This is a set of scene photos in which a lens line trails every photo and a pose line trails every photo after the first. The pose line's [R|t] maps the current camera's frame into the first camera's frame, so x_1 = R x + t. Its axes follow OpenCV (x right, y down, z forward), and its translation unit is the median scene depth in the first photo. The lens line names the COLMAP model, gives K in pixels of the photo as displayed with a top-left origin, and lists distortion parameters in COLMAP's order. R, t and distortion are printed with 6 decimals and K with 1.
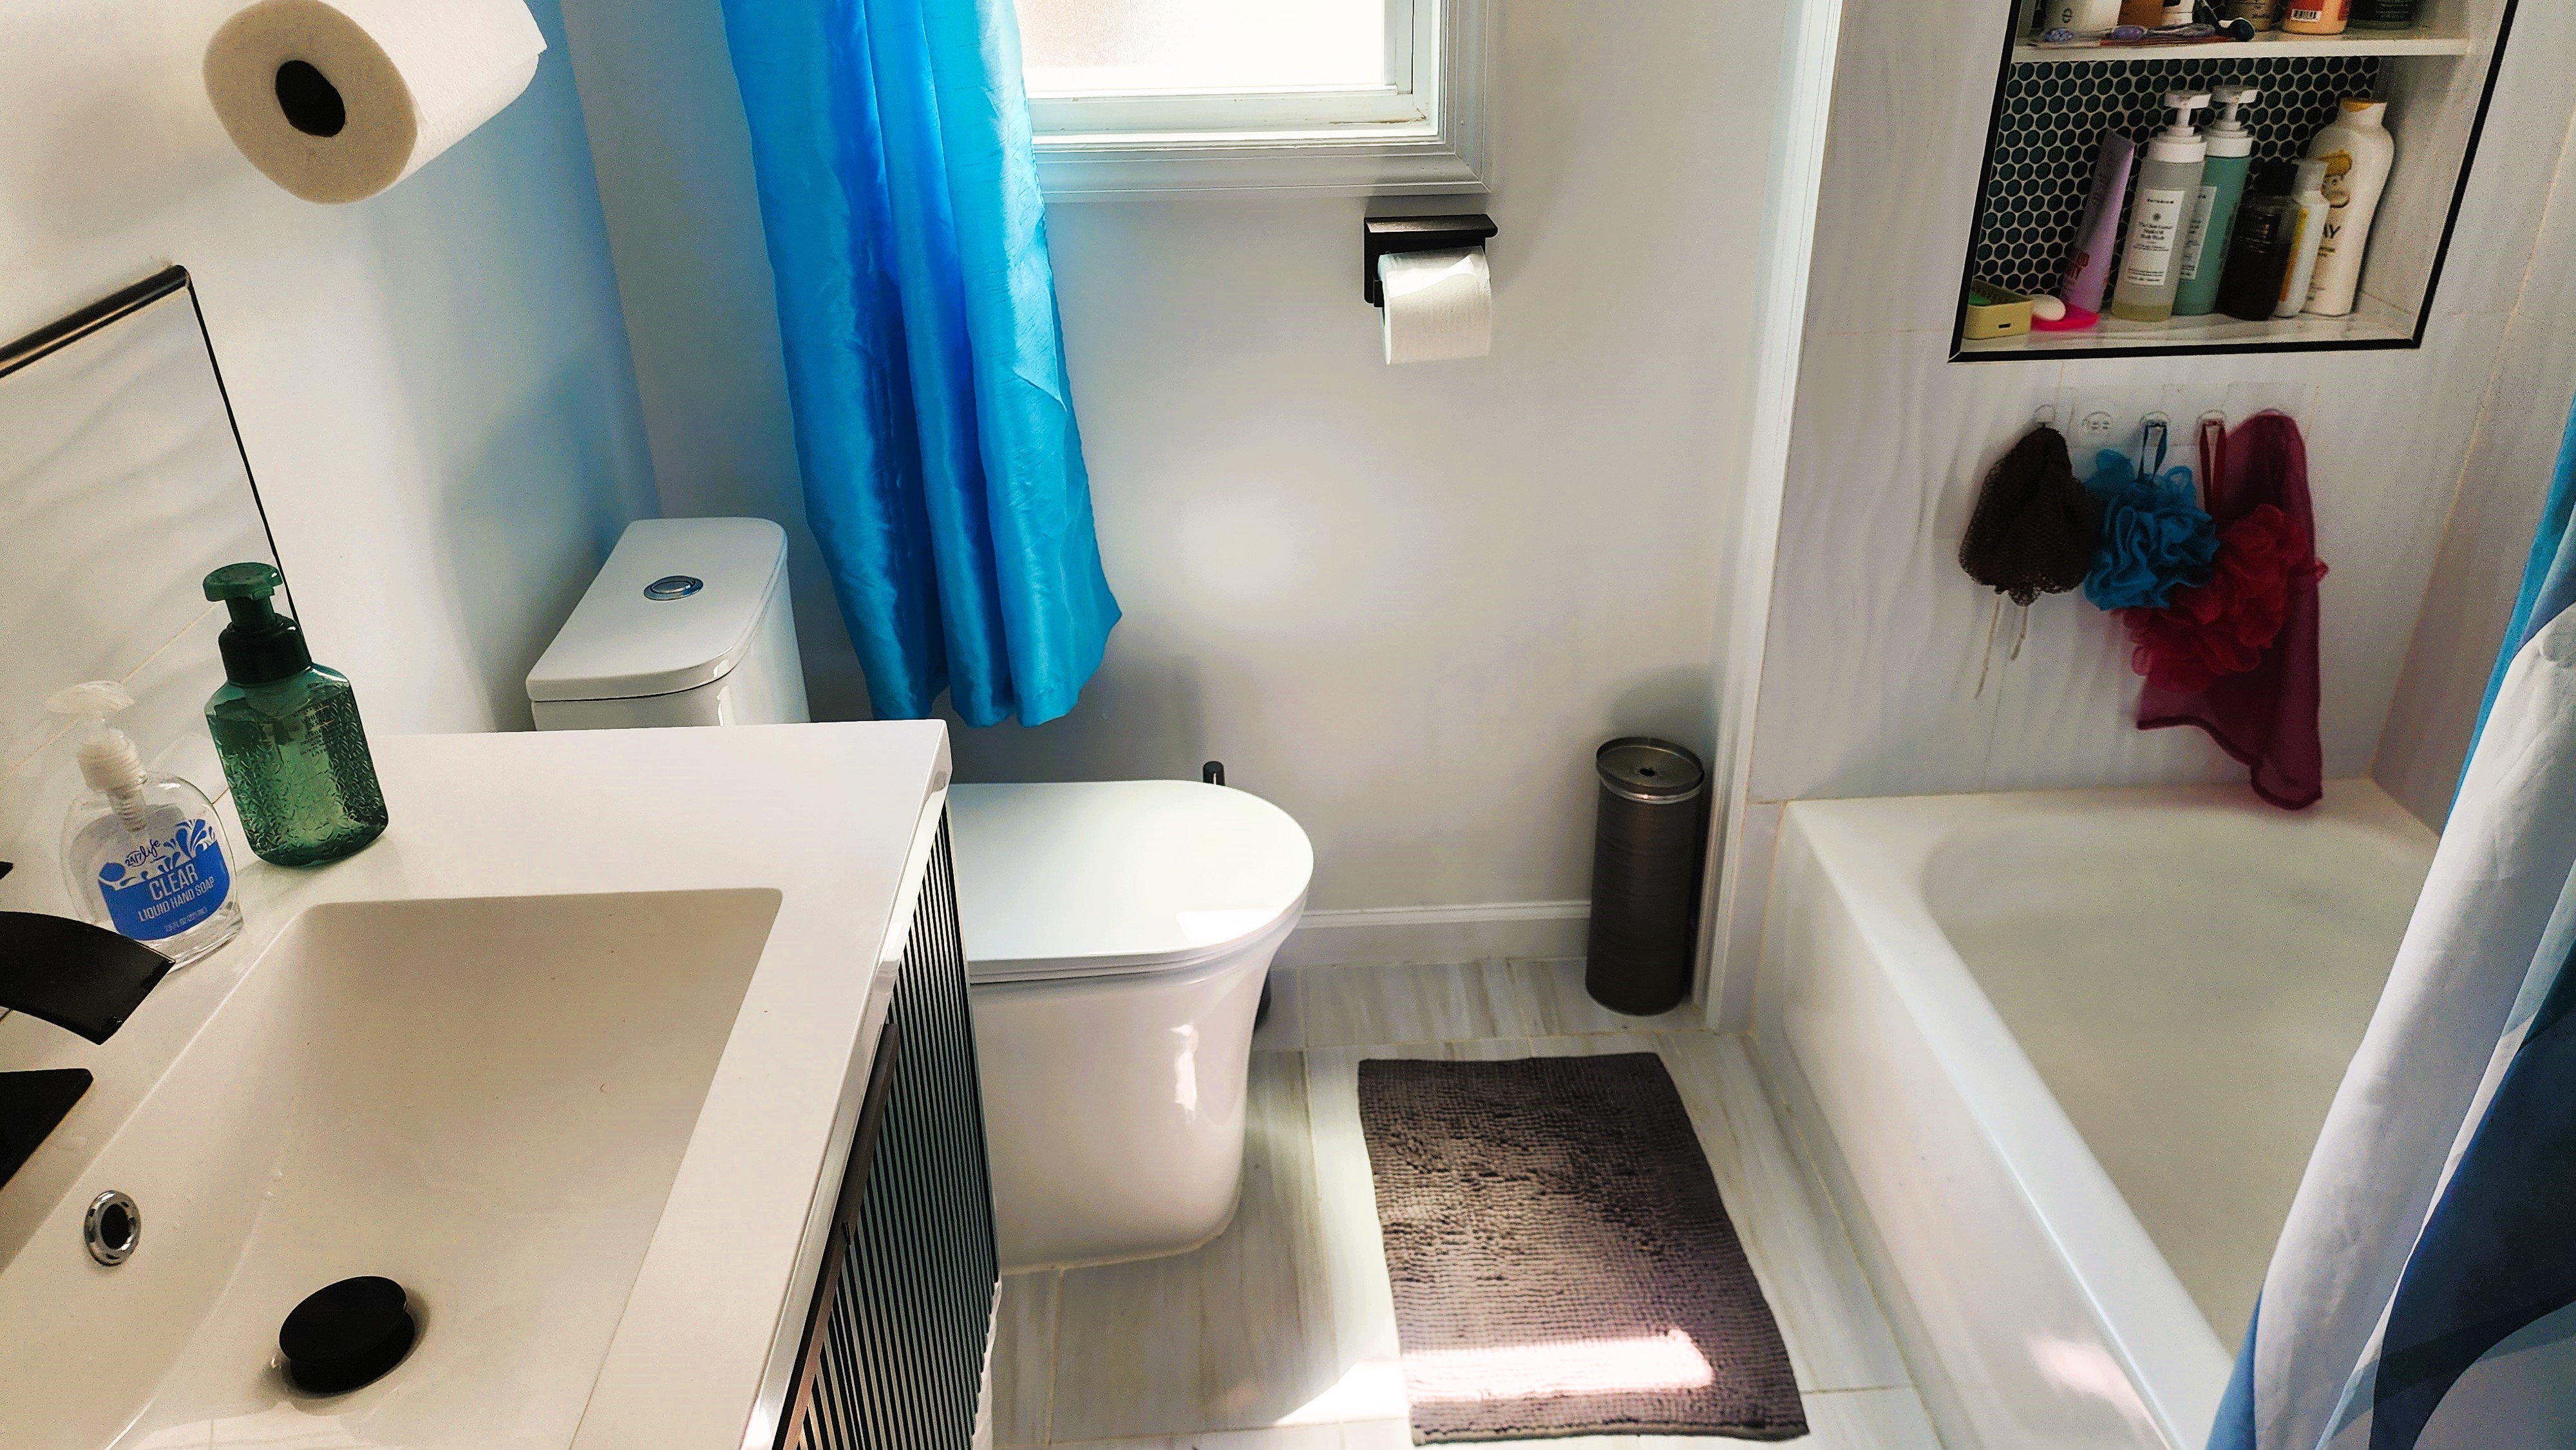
lens RADIAL K [[1712.1, 0, 1334.4], [0, 1712.1, 680.9], [0, 0, 1]] dist [0.099231, -0.098874]
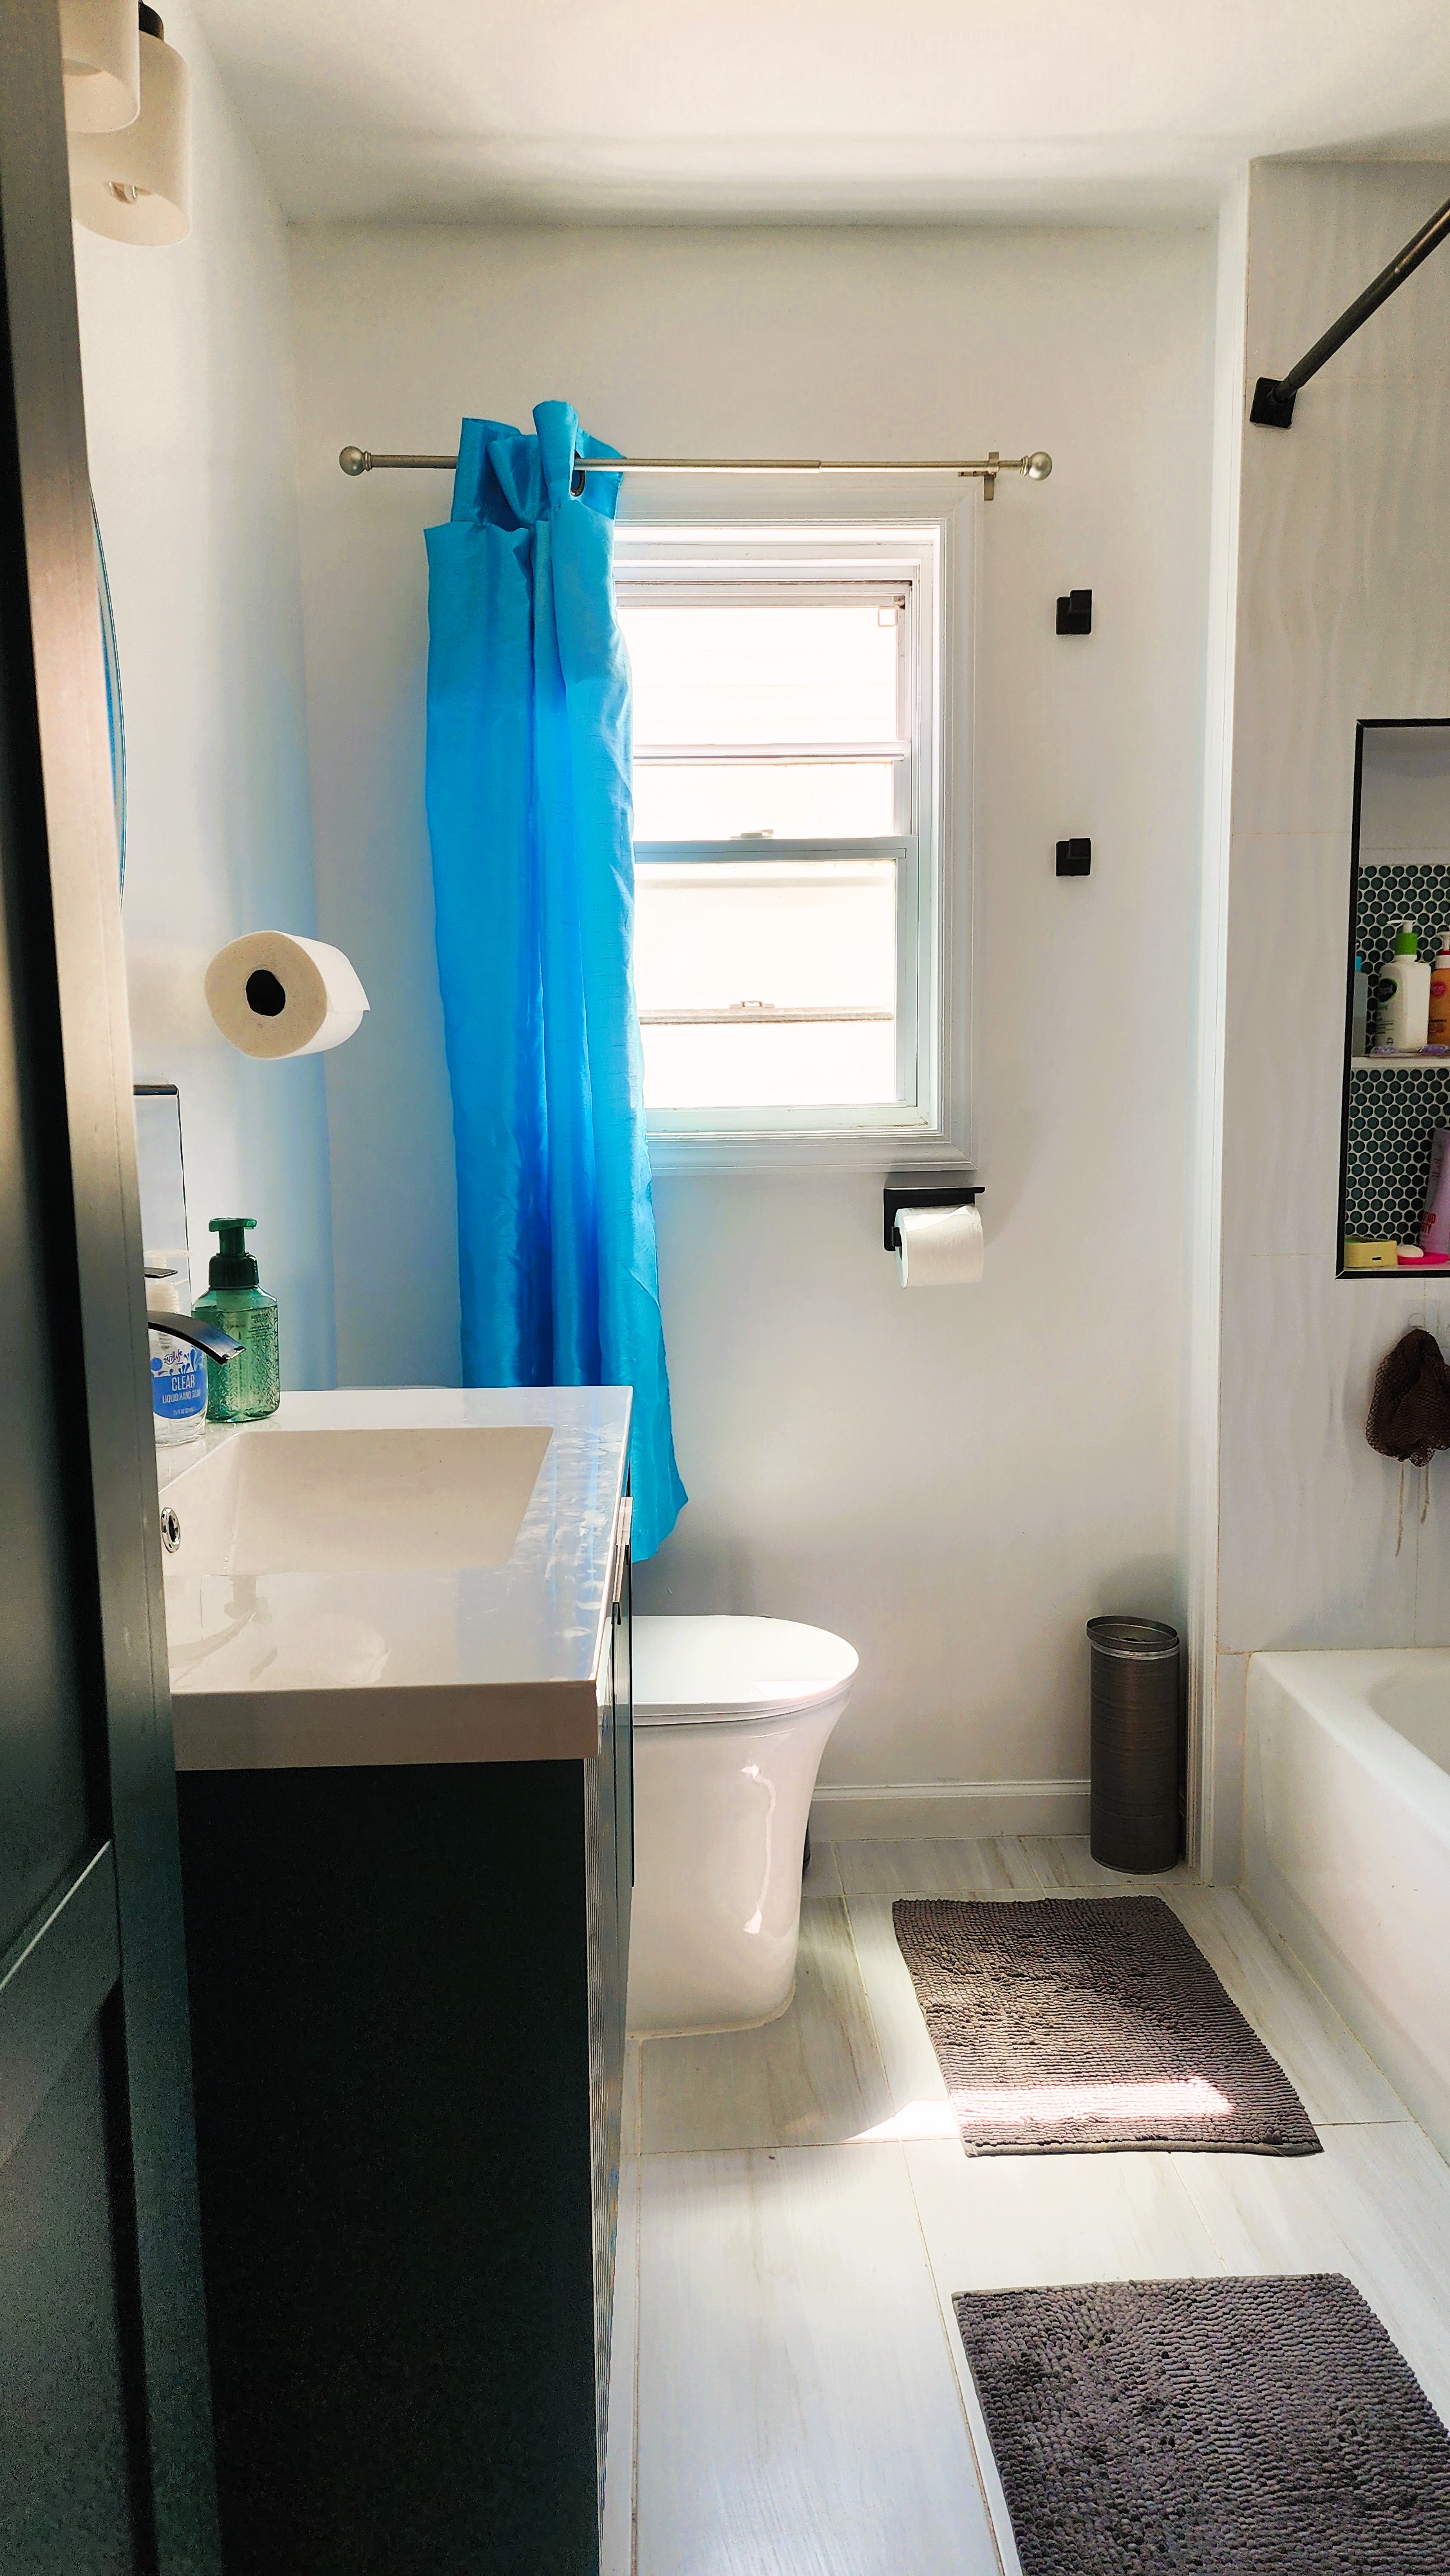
lens RADIAL K [[1712.1, 0, 737.9], [0, 1712.1, 1296.1], [0, 0, 1]] dist [0.099231, -0.098874]
pose [[0.999631, -0.004713, -0.026766, -0.061757], [-0.005165, 0.933956, -0.357351, 0.291277], [0.026682, 0.357357, 0.933587, -0.224127]]
